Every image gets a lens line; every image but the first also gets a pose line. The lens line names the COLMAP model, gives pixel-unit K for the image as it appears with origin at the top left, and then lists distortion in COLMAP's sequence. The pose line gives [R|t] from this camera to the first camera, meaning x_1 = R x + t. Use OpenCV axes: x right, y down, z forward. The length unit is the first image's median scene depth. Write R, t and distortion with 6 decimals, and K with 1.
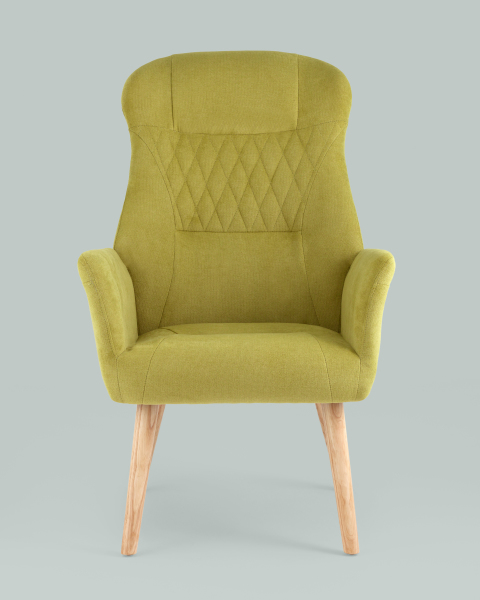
lens RADIAL K [[1721.6, 0, 240.0], [0, 1721.6, 300.0], [0, 0, 1]] dist [-0.062610, -0.438939]
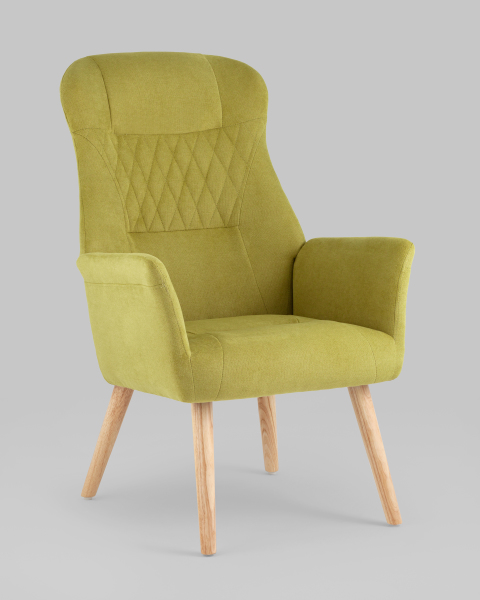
lens RADIAL K [[1721.6, 0, 240.0], [0, 1721.6, 300.0], [0, 0, 1]] dist [-0.062610, -0.438939]
pose [[0.884974, -0.076900, 0.459248, -0.435889], [0.080397, 0.996691, 0.011968, -0.008261], [-0.458648, 0.026331, 0.888228, 0.089622]]
